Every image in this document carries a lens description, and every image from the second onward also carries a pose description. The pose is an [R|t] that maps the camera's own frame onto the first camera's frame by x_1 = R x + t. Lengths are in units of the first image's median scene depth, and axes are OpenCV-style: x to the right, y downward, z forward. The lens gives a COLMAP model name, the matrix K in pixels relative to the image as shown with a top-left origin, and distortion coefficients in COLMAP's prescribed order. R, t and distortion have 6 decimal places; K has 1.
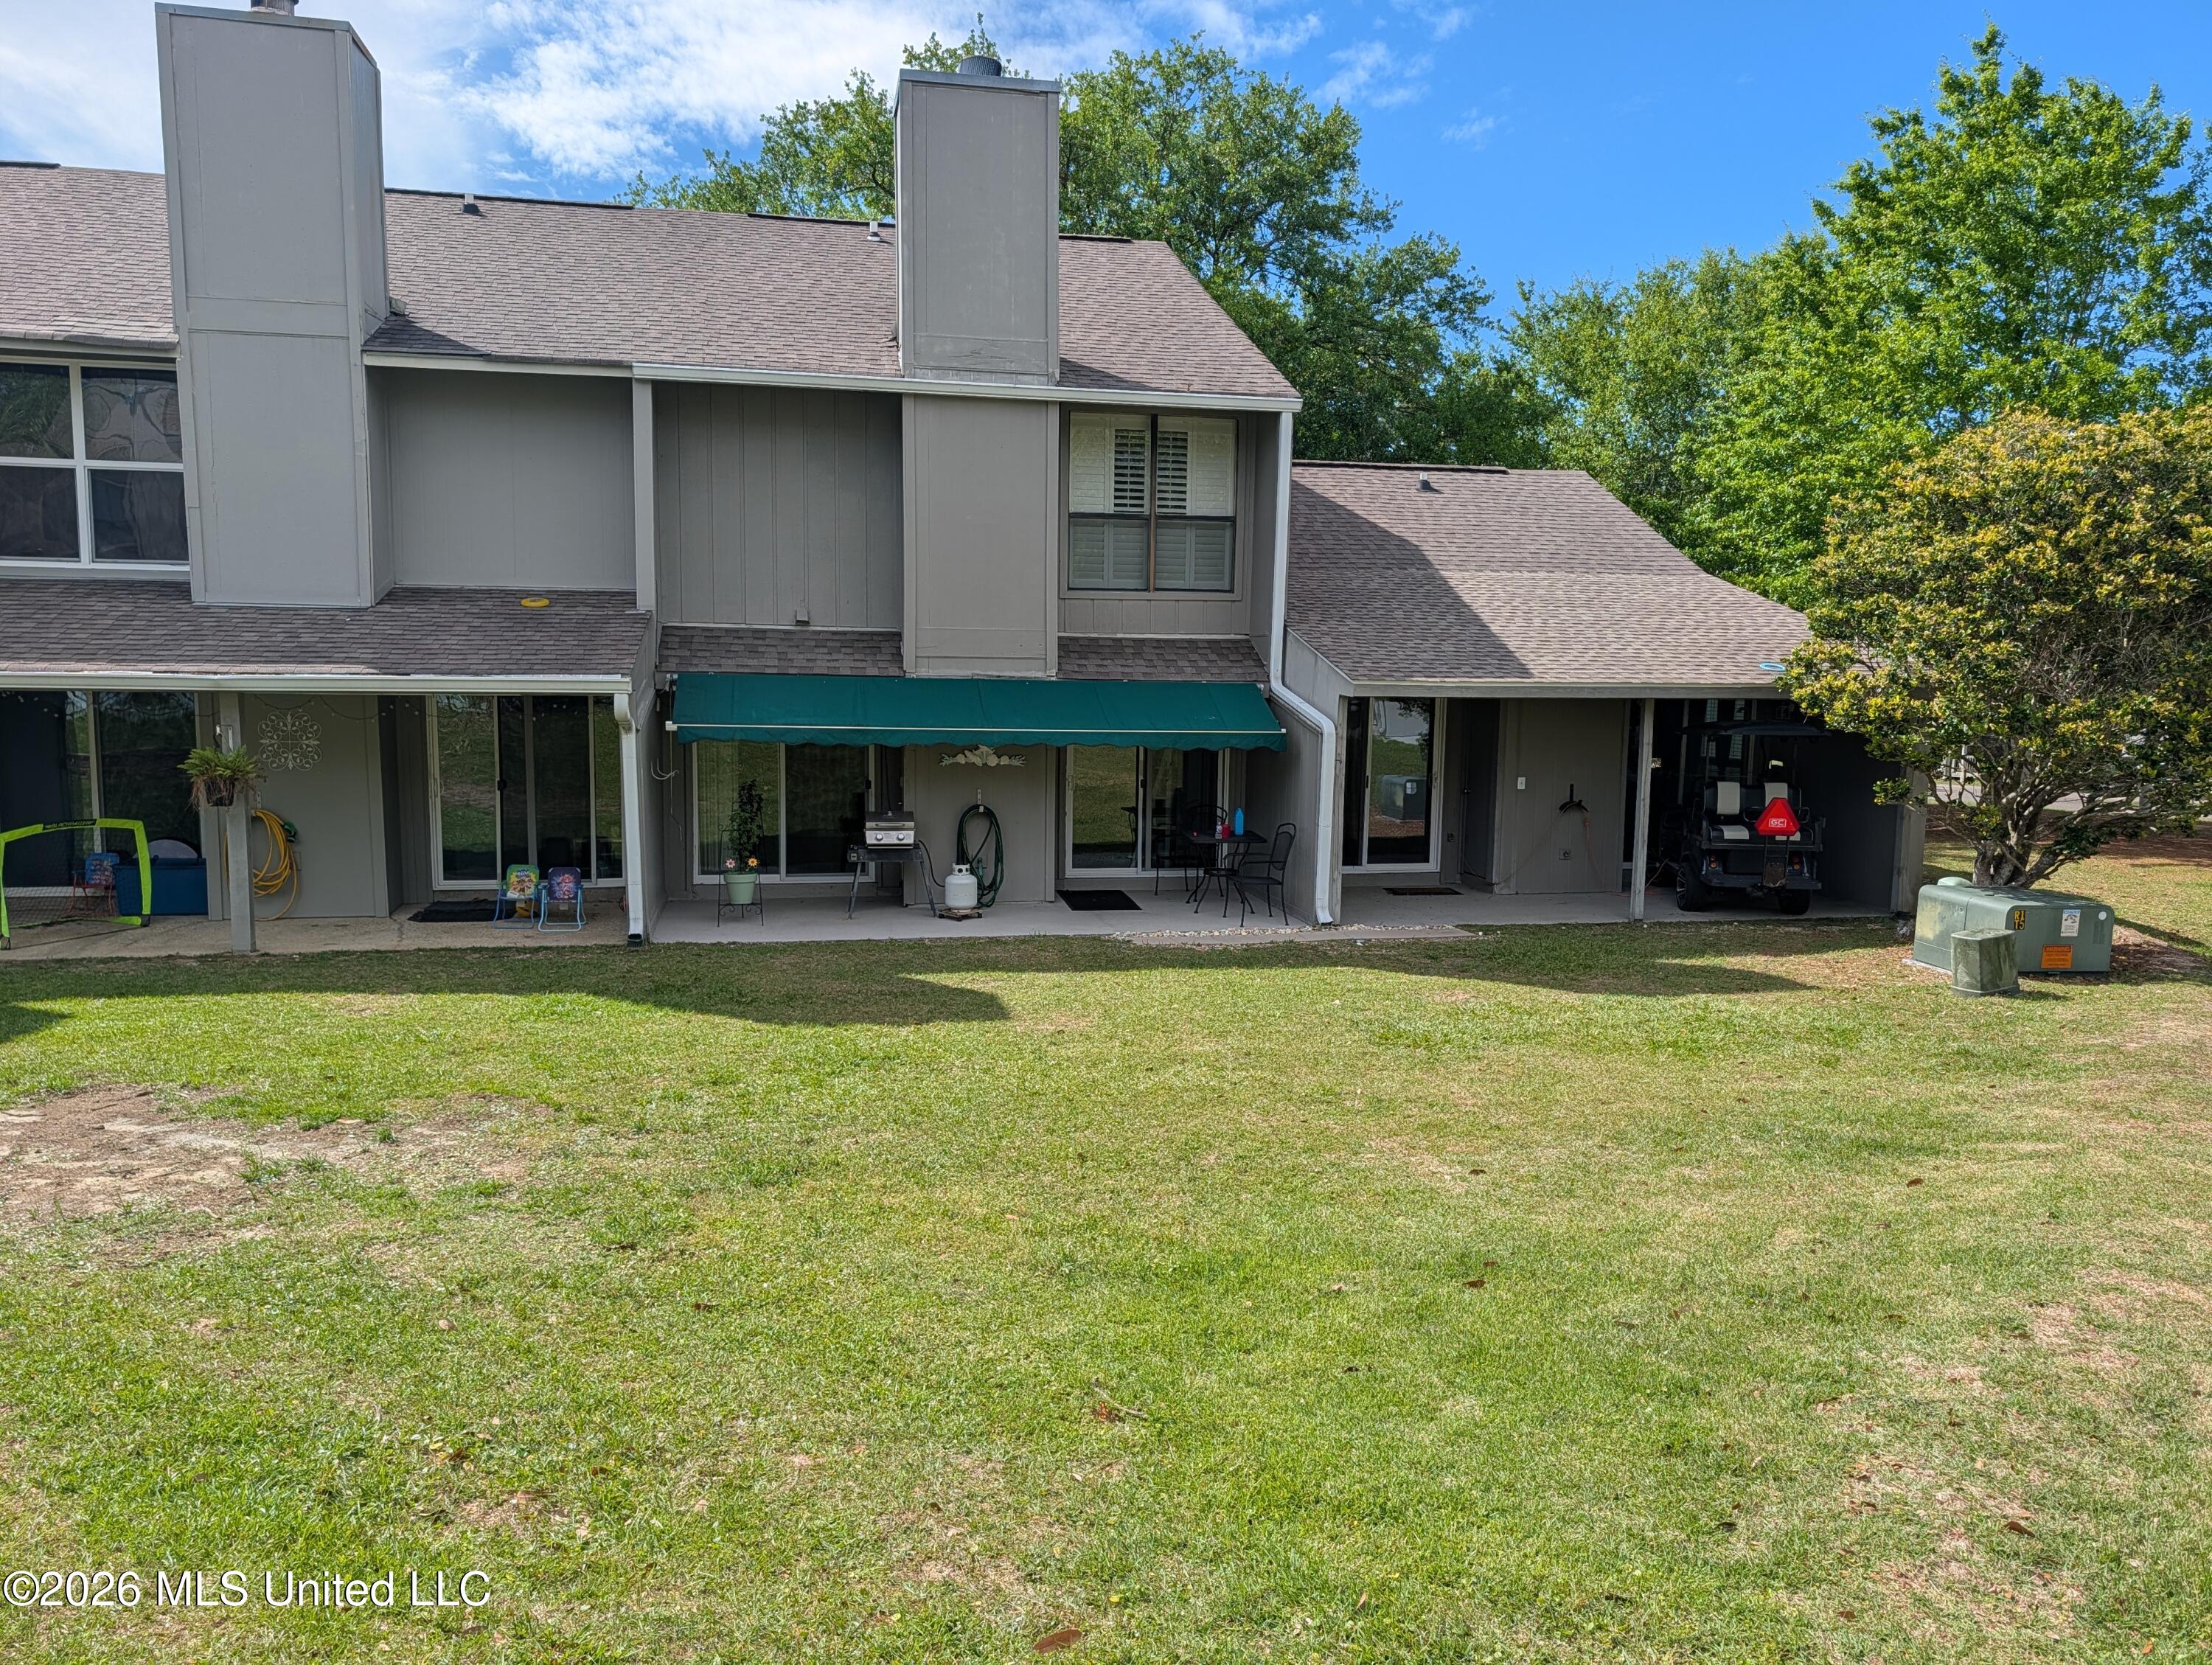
lens RADIAL K [[1572.3, 0, 1089.5], [0, 1572.3, 829.4], [0, 0, 1]] dist [0.028324, -0.020836]
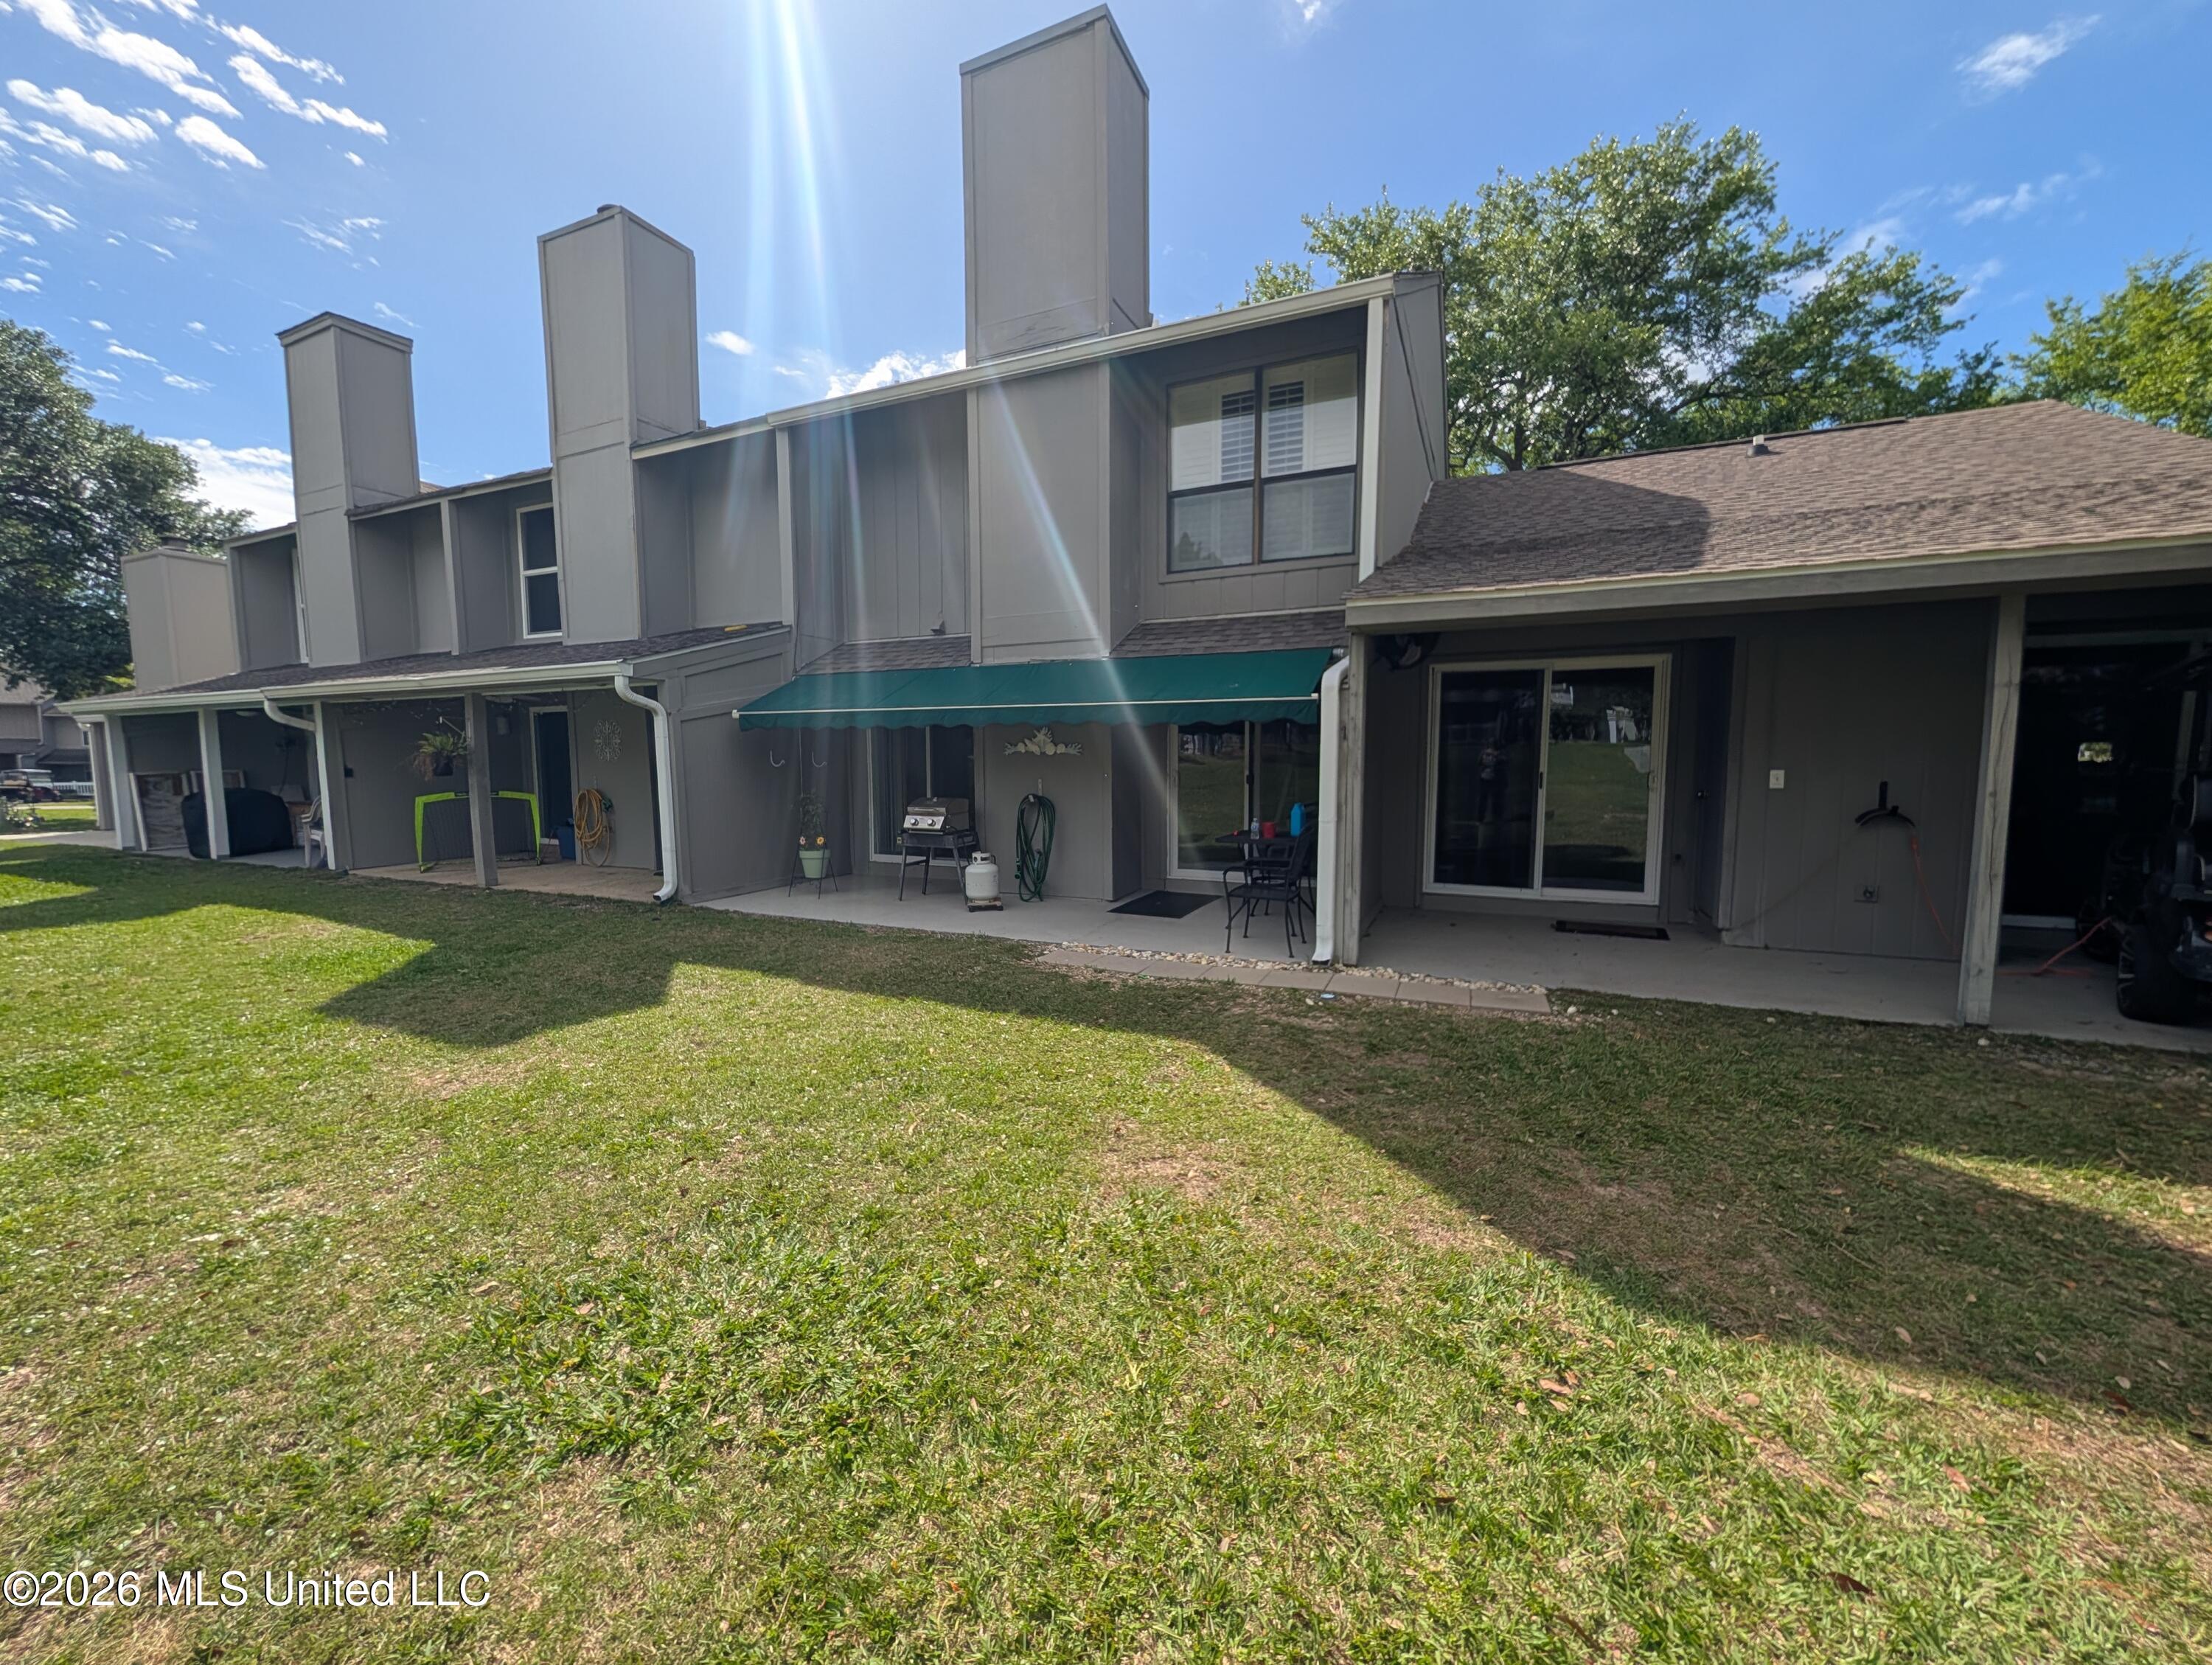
lens RADIAL K [[853.8, 0, 1122.8], [0, 853.8, 820.4], [0, 0, 1]] dist [-0.000142, 0.000414]
pose [[0.814373, 0.025858, -0.579766, 0.279419], [-0.049171, 0.998489, -0.024536, 0.010518], [0.578255, 0.048489, 0.814414, 0.599762]]
